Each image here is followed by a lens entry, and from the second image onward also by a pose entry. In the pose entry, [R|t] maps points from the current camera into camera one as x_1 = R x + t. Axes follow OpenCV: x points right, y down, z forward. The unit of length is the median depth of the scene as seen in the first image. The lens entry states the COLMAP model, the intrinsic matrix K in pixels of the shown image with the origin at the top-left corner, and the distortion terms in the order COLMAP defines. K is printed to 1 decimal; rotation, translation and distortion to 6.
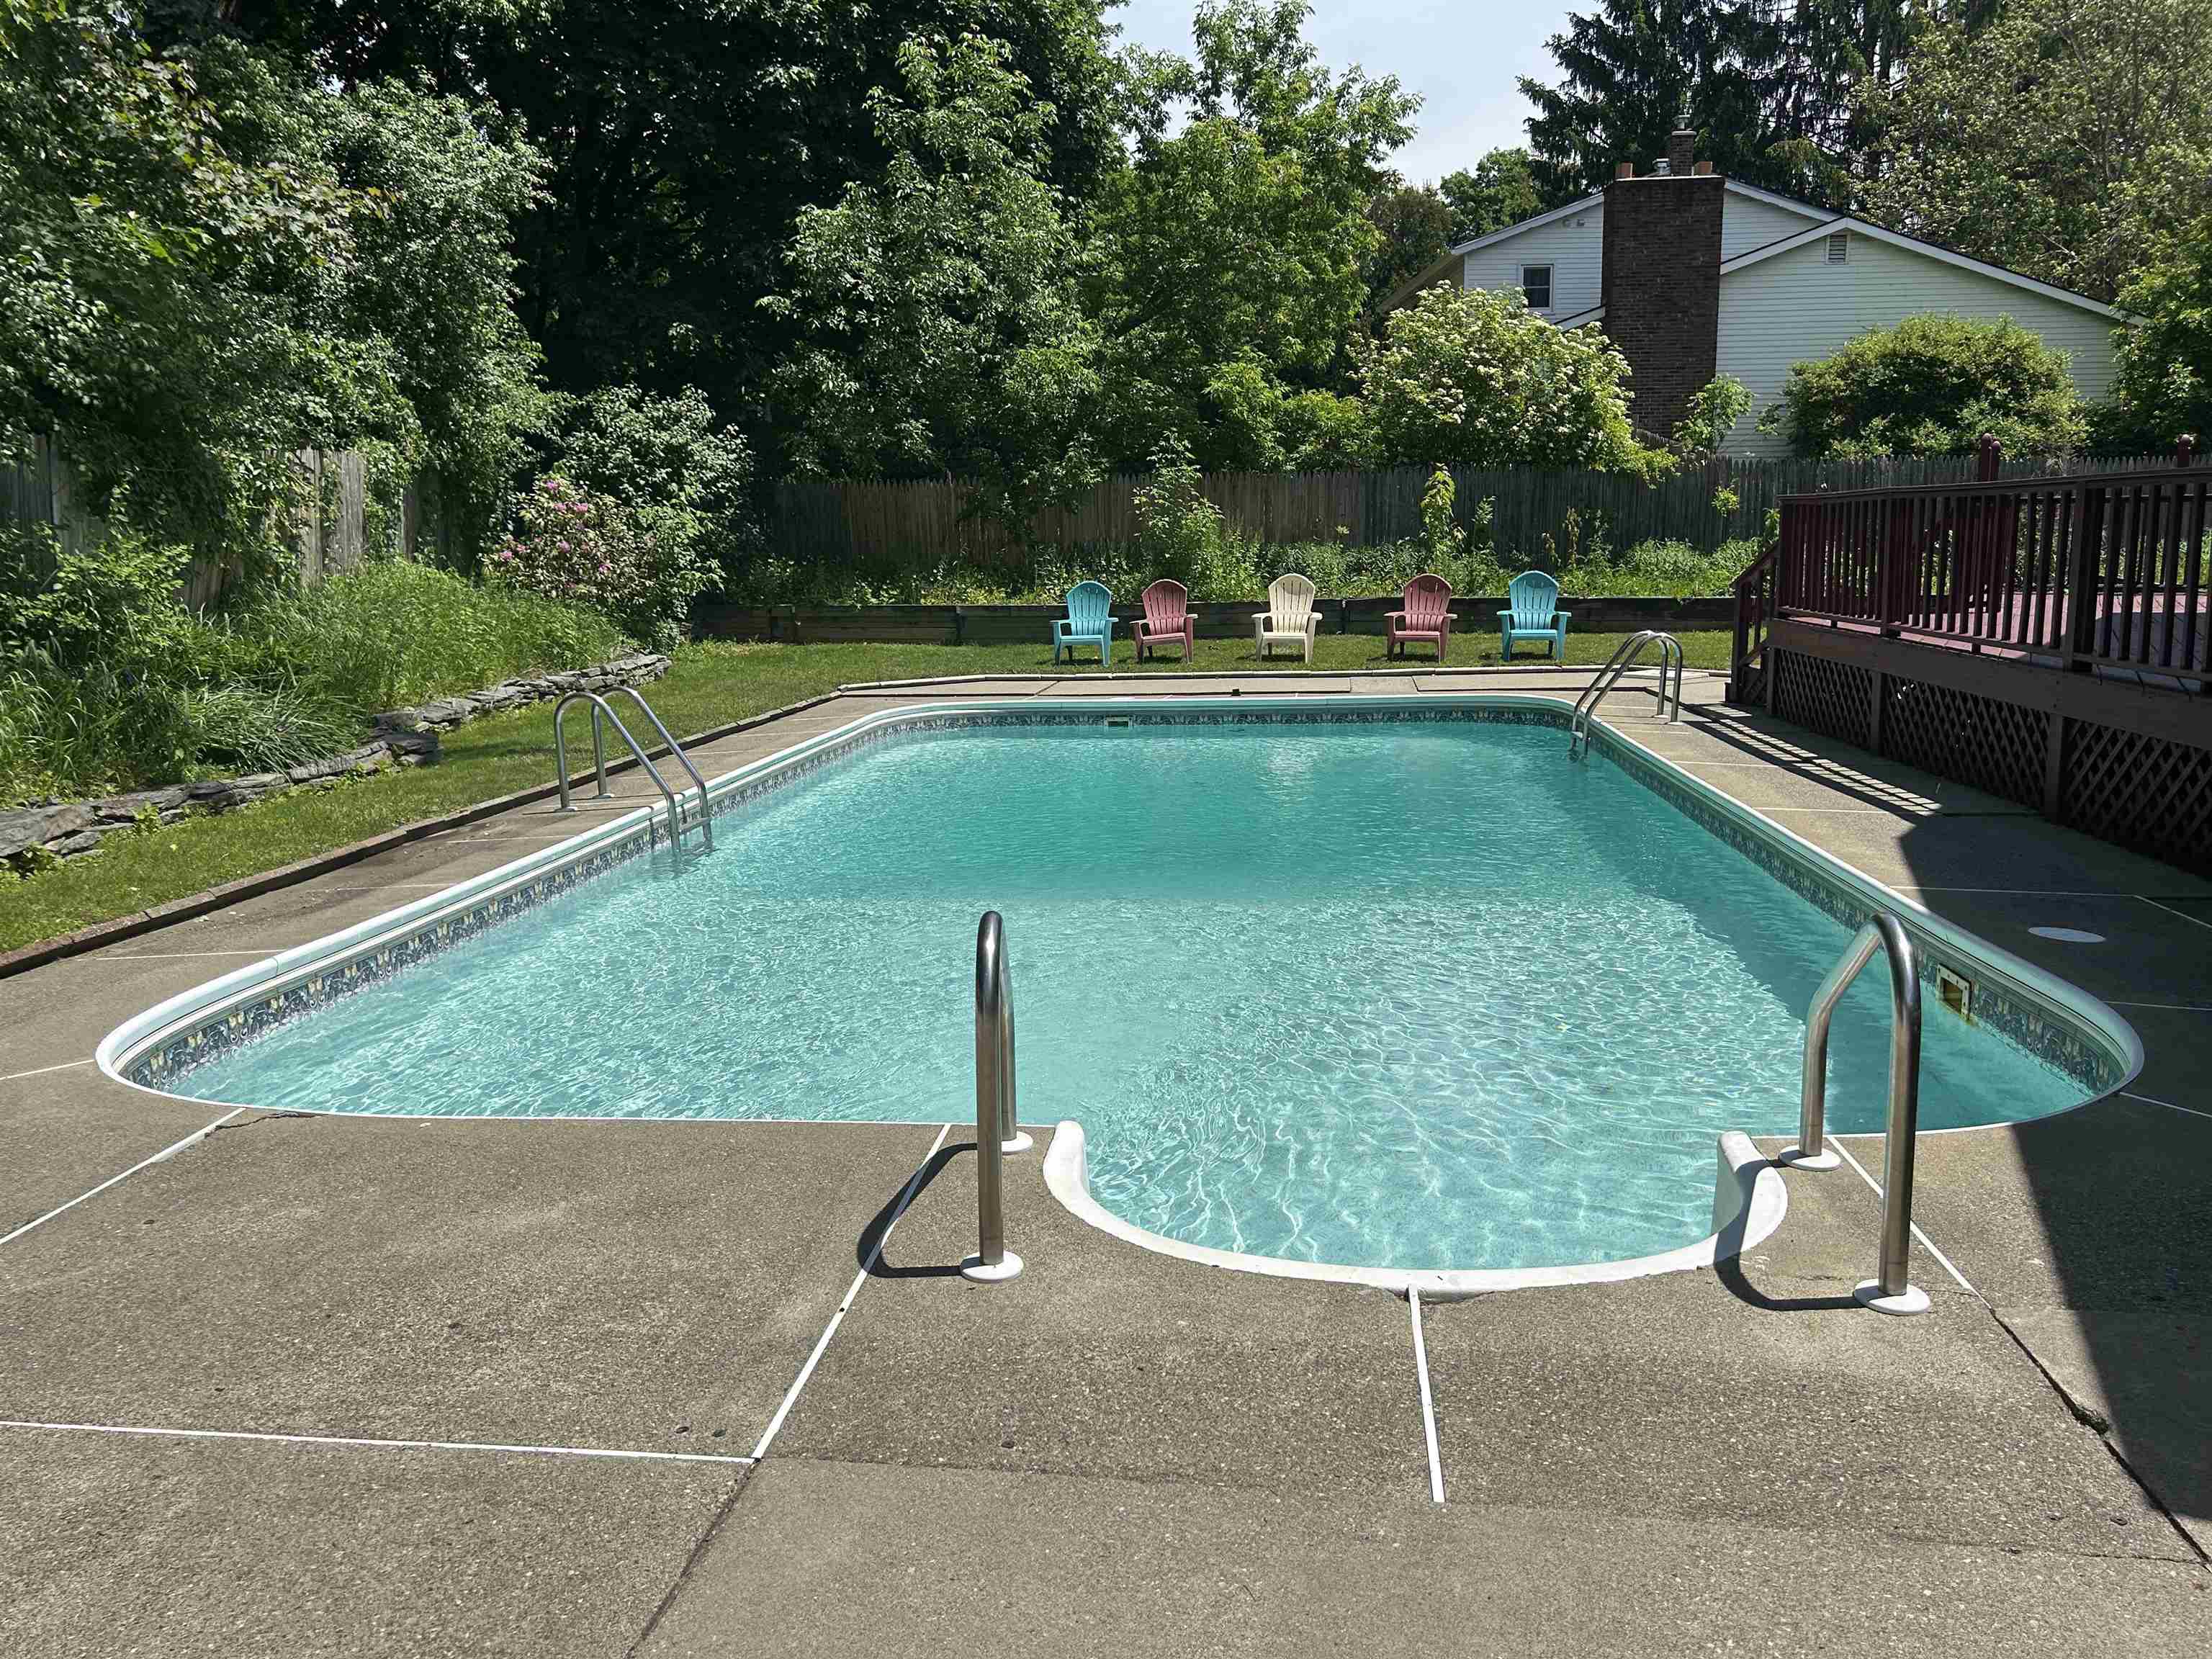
lens RADIAL K [[1684.1, 0, 1090.9], [0, 1684.1, 840.9], [0, 0, 1]] dist [0.069165, -0.066098]
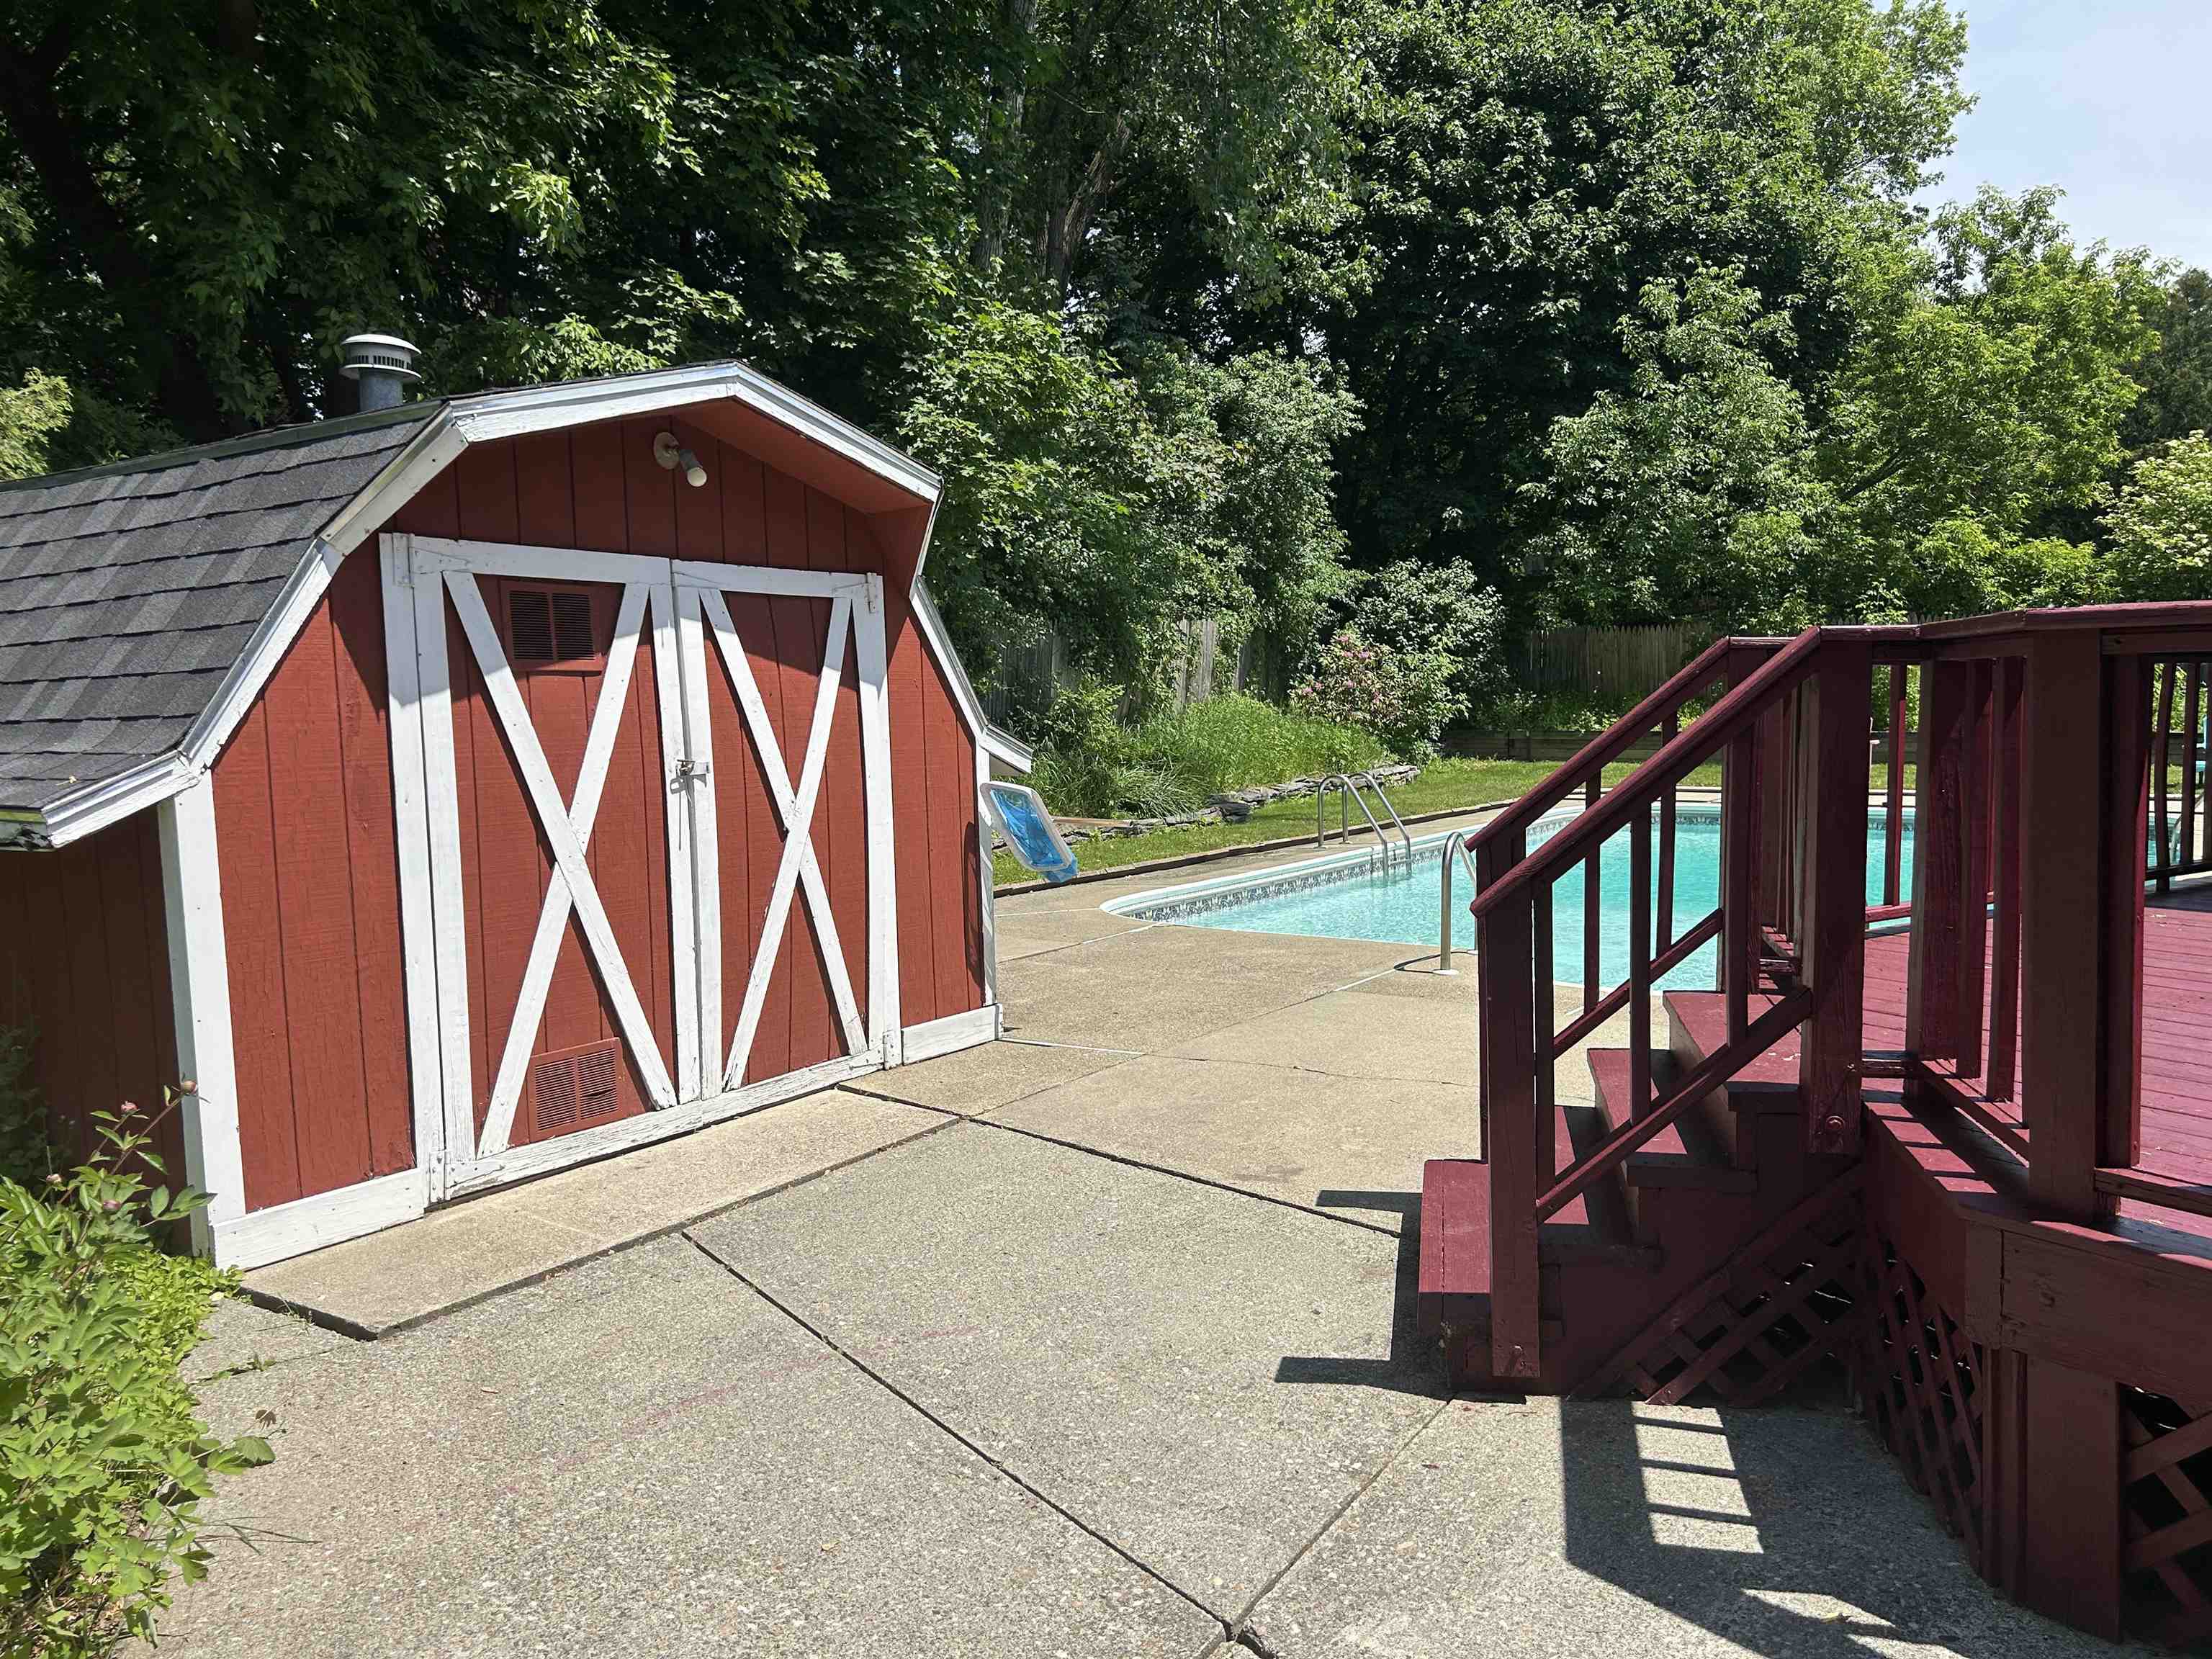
lens RADIAL K [[1684.1, 0, 1090.9], [0, 1684.1, 840.9], [0, 0, 1]] dist [0.069165, -0.066098]
pose [[0.894305, 0.045092, -0.445179, 0.087896], [-0.080056, 0.994980, -0.060042, 0.037881], [0.440237, 0.089335, 0.893426, -0.221667]]
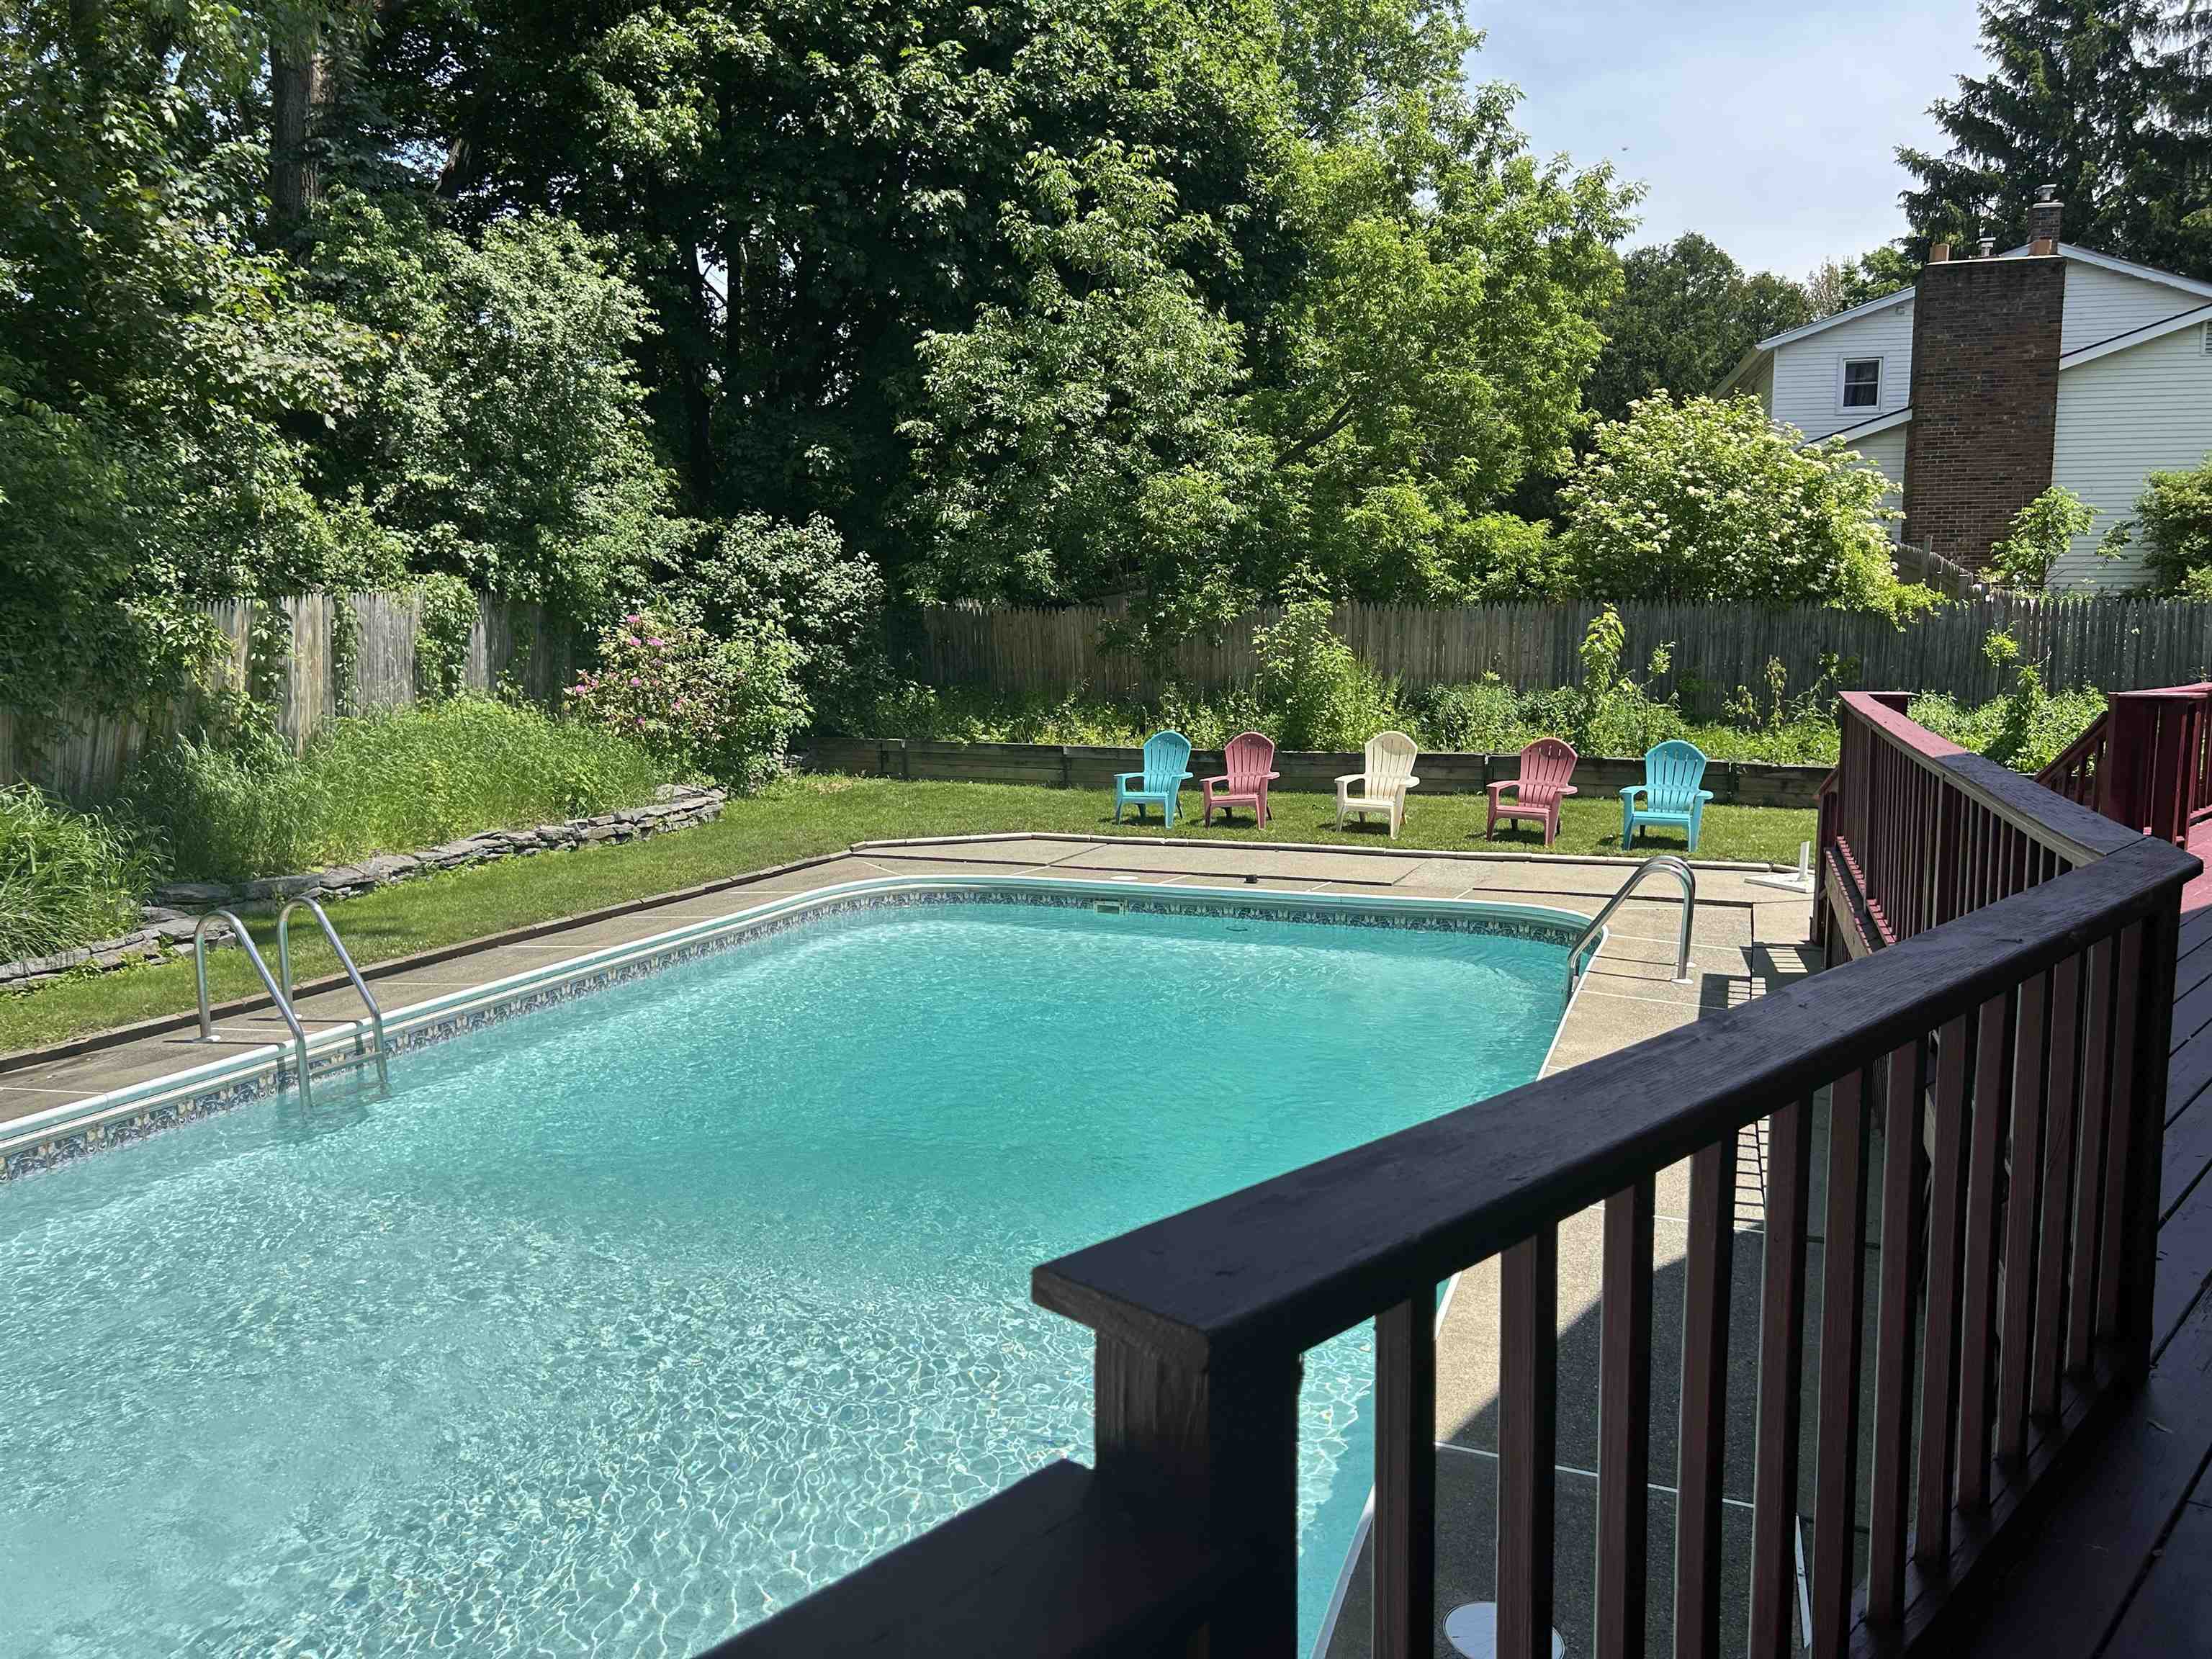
lens RADIAL K [[1684.1, 0, 1090.9], [0, 1684.1, 840.9], [0, 0, 1]] dist [0.069165, -0.066098]
pose [[0.971136, 0.045938, -0.234061, 0.149800], [-0.057249, 0.997486, -0.041757, -0.048810], [0.231555, 0.053952, 0.971325, 0.104019]]
